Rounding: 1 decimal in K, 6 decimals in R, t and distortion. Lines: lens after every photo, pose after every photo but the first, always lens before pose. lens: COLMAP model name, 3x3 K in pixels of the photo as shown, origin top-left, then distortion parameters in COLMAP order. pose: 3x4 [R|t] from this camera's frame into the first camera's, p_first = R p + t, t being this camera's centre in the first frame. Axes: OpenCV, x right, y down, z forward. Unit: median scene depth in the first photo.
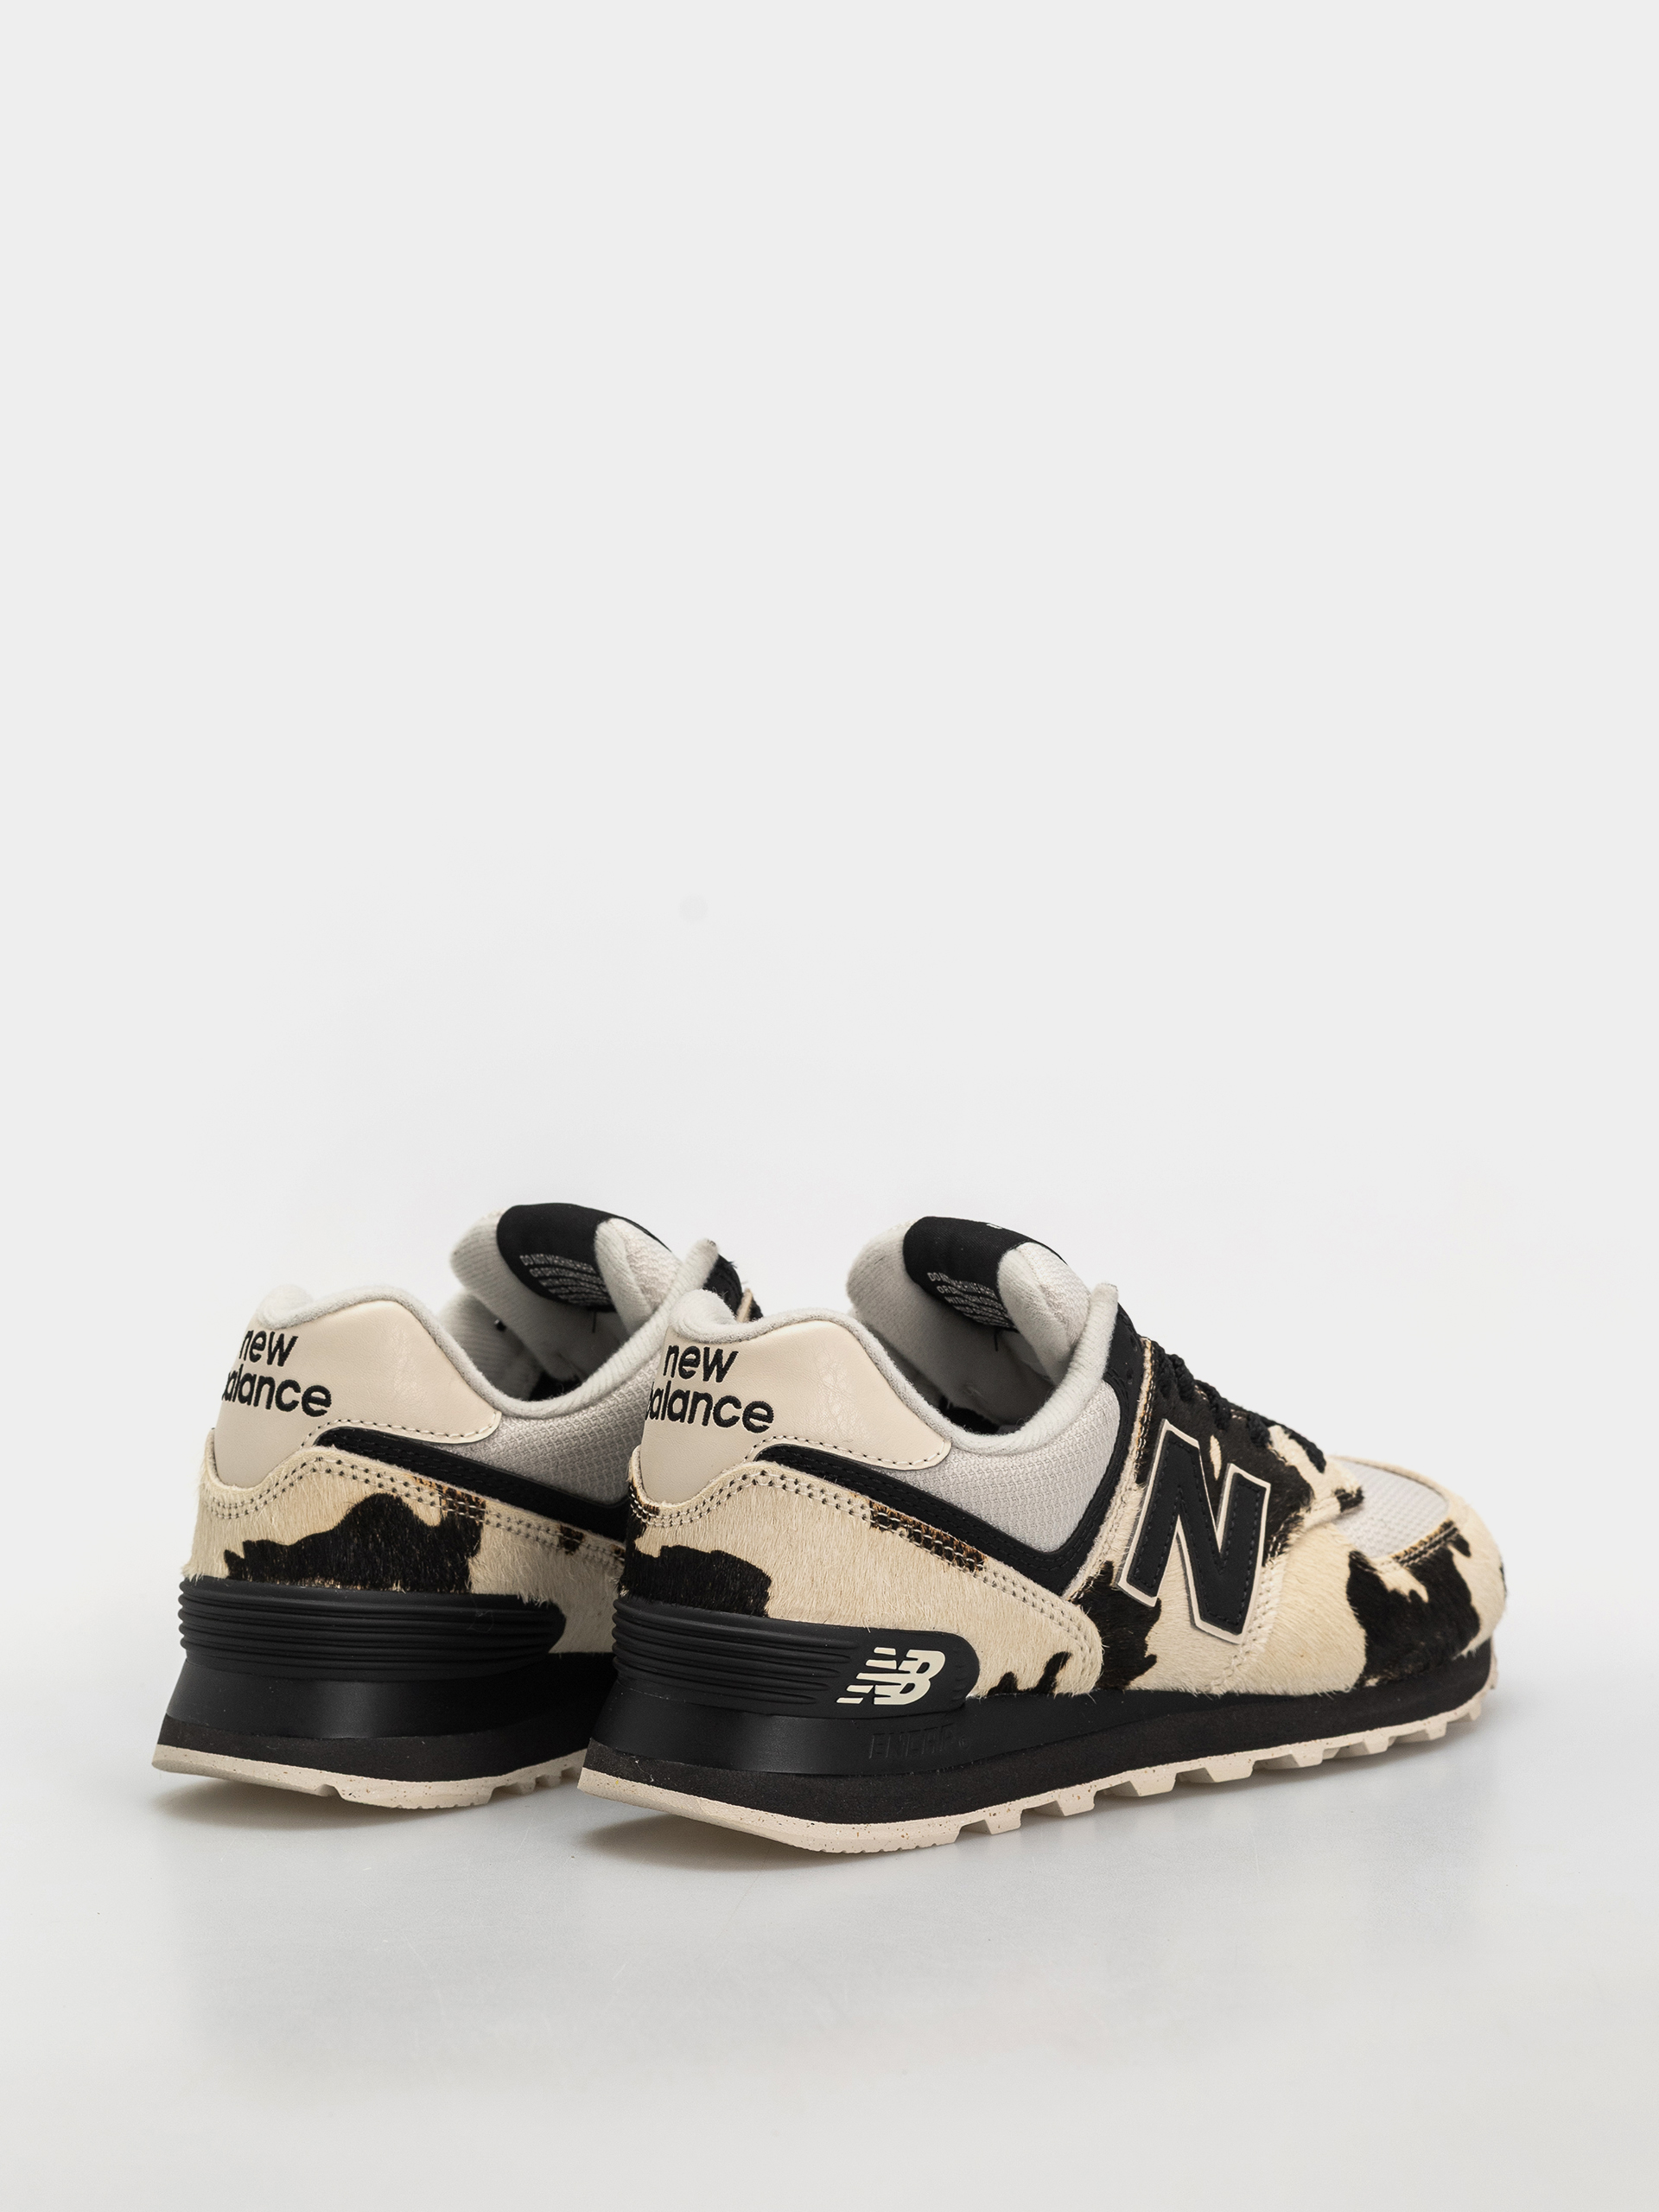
lens RADIAL K [[6573.6, 0, 829.5], [0, 6573.6, 1106.0], [0, 0, 1]] dist [0.024618, 0.165114]
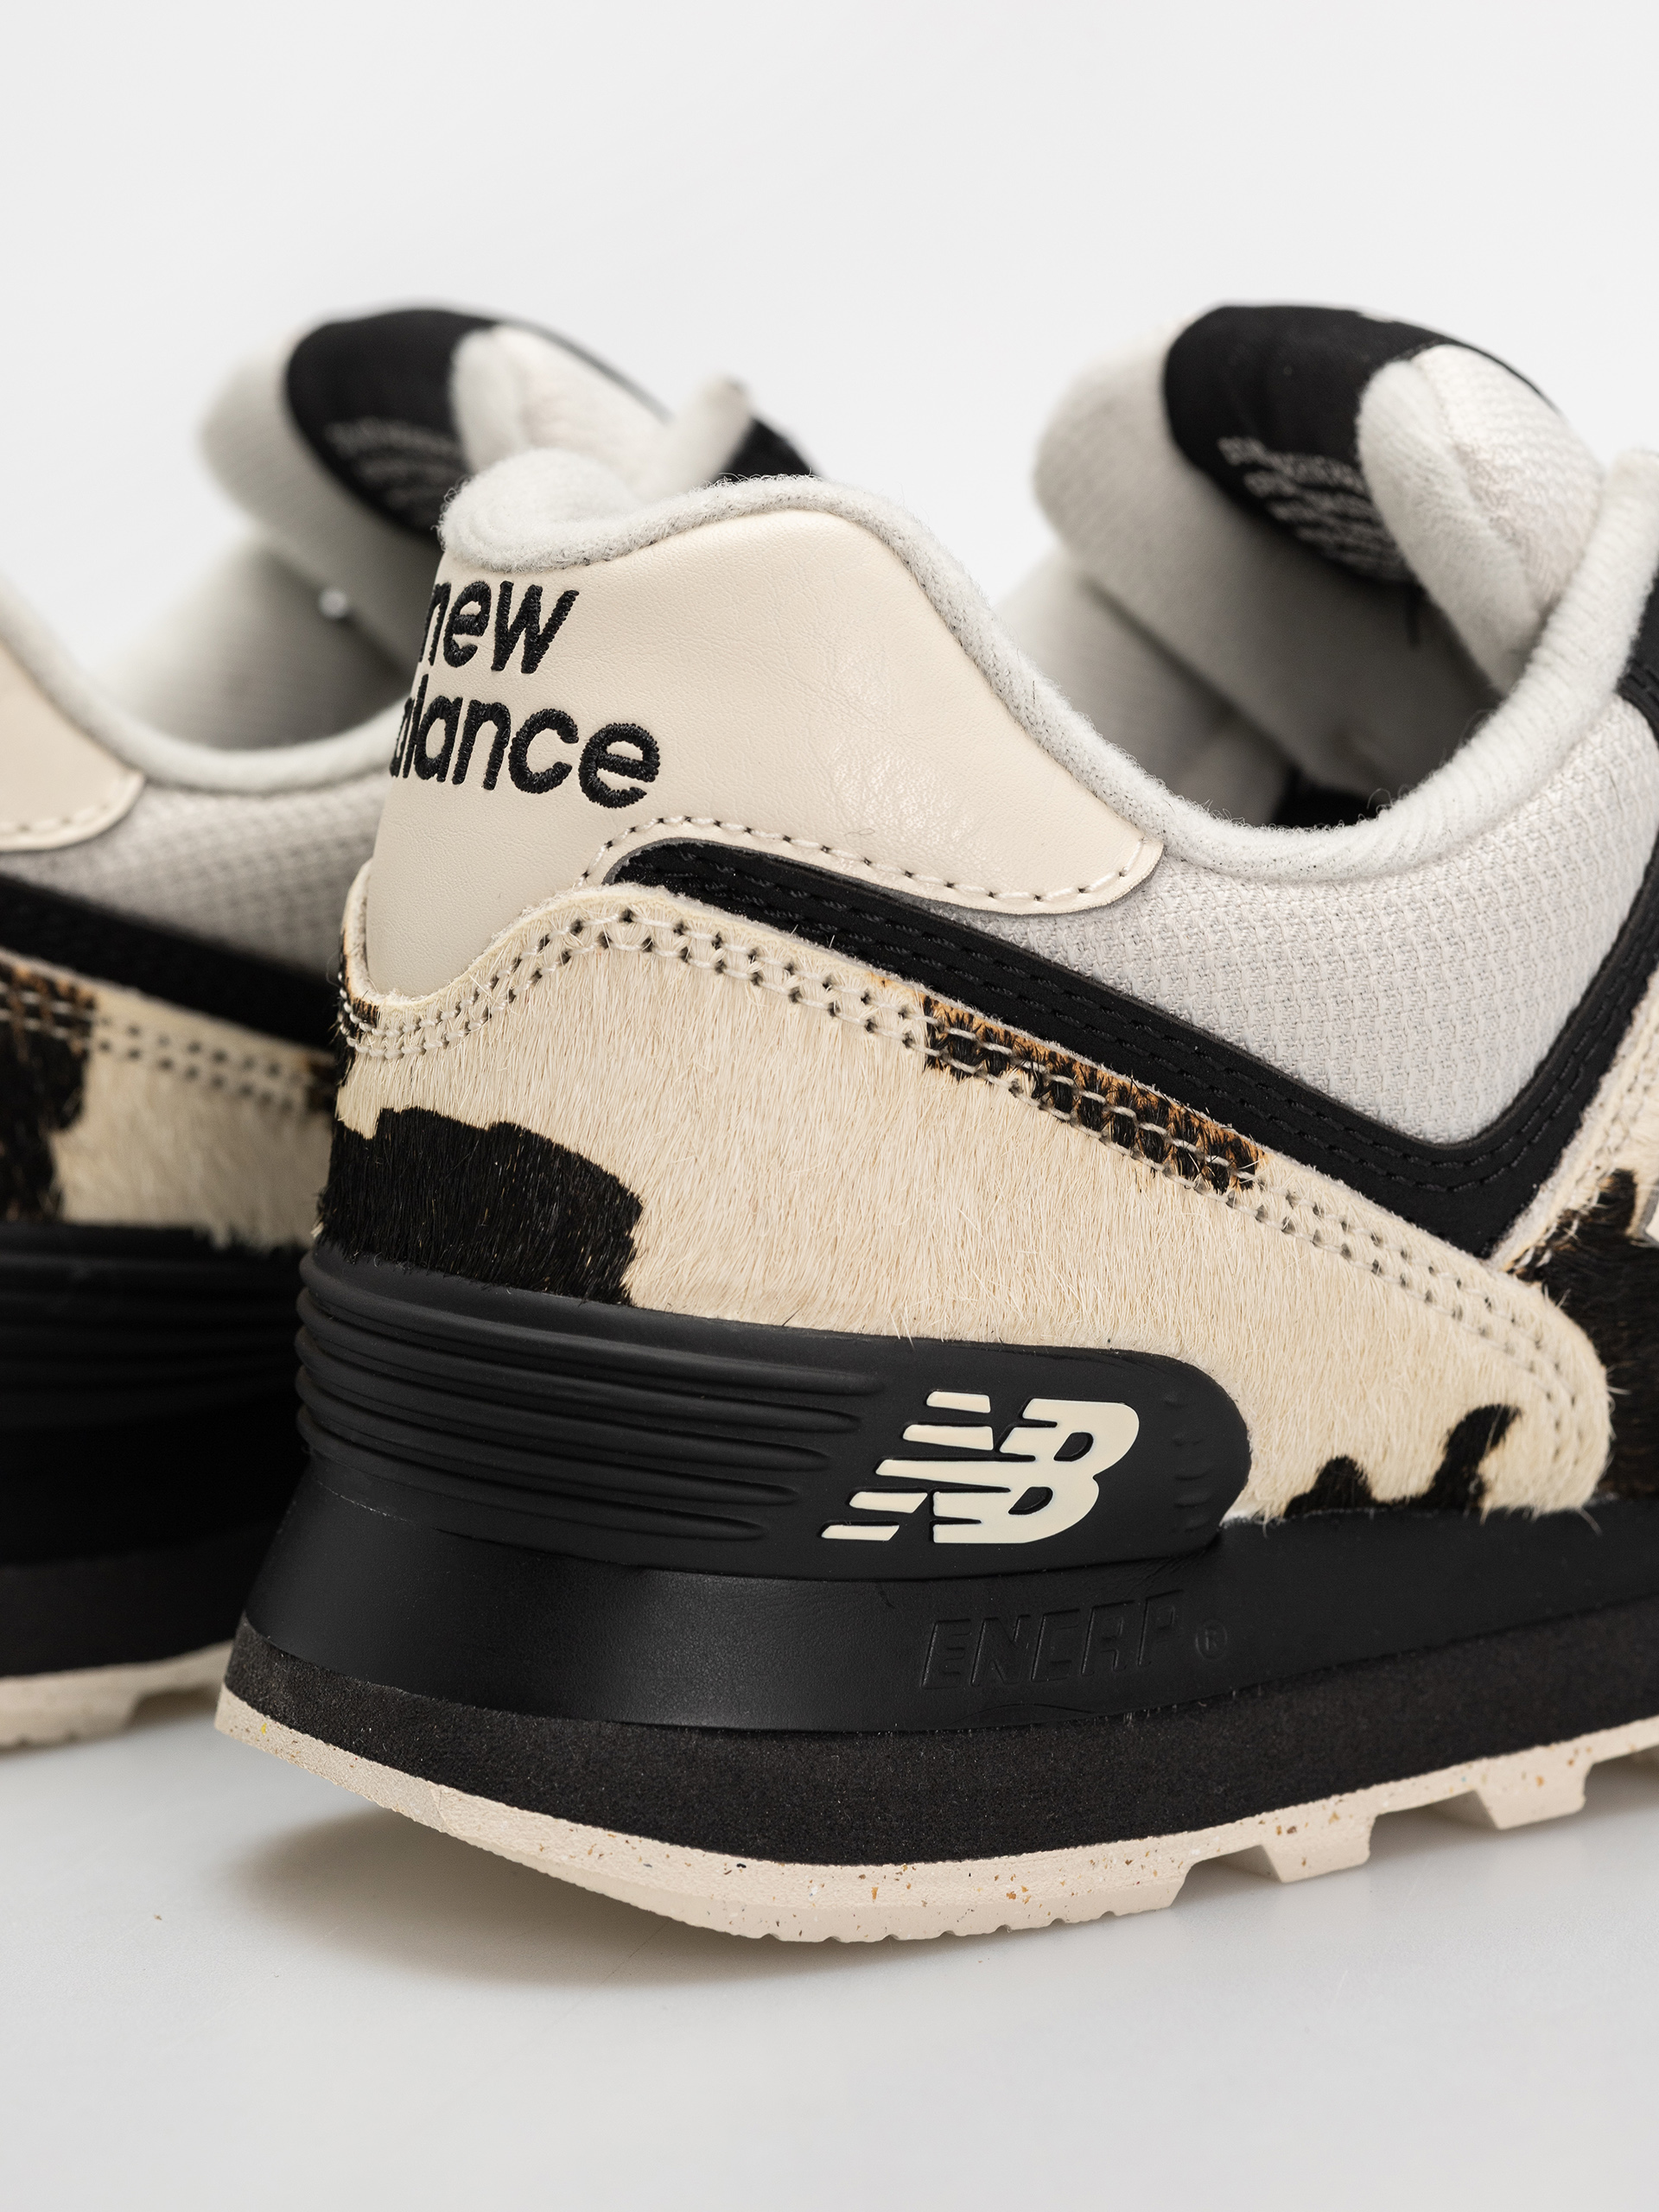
lens RADIAL K [[6573.6, 0, 829.5], [0, 6573.6, 1106.0], [0, 0, 1]] dist [0.024618, 0.165114]
pose [[0.983892, 0.016044, -0.178045, 0.066463], [-0.004885, 0.998005, 0.062938, 0.042693], [0.178700, -0.061055, 0.982008, 0.631359]]
